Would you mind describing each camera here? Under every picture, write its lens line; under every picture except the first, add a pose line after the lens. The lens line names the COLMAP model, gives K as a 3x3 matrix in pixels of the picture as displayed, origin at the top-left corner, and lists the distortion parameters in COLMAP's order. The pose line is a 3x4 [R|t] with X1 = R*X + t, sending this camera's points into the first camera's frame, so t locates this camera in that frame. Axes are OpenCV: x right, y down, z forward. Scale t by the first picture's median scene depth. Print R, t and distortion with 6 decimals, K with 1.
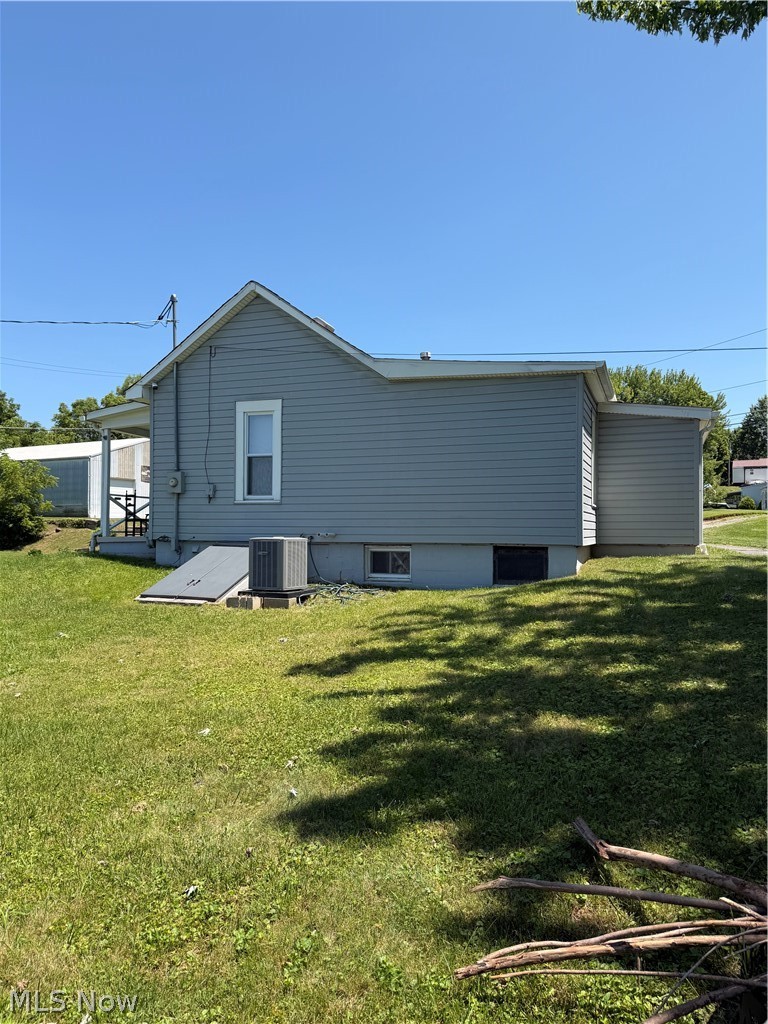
lens RADIAL K [[701.6, 0, 384.0], [0, 701.6, 512.0], [0, 0, 1]] dist [0.199037, -0.324041]
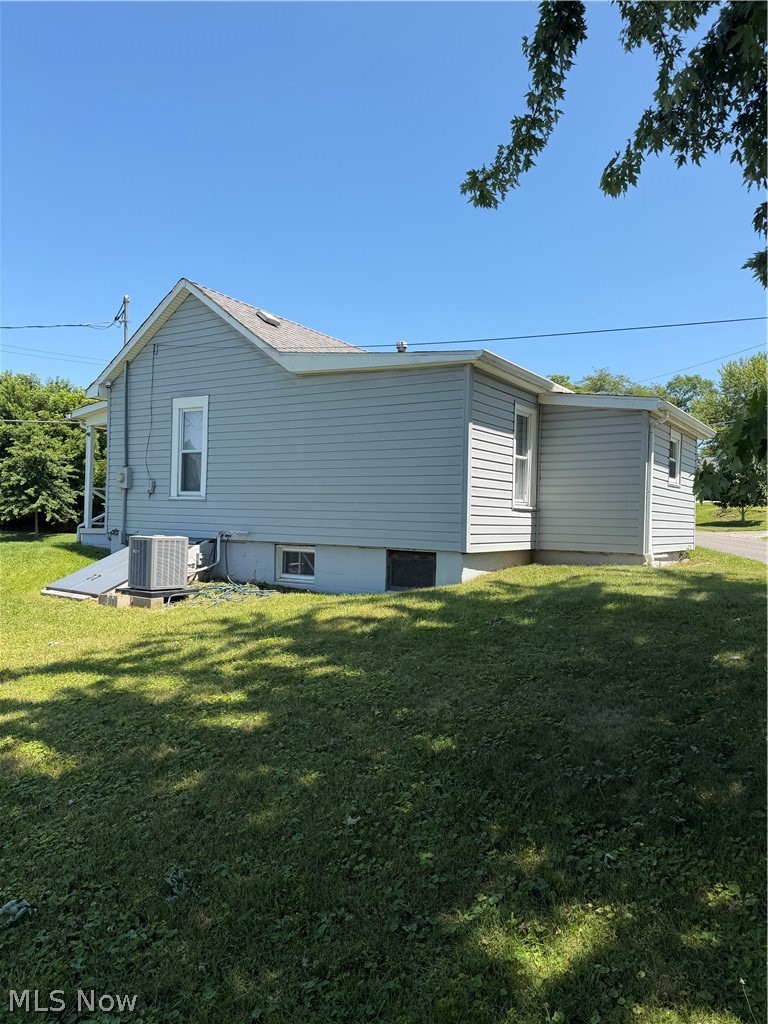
lens RADIAL K [[701.6, 0, 384.0], [0, 701.6, 512.0], [0, 0, 1]] dist [0.199037, -0.324041]
pose [[0.973256, 0.018106, -0.229007, 0.327909], [-0.014416, 0.999738, 0.017777, -0.016818], [0.229269, -0.014001, 0.973262, 0.079348]]
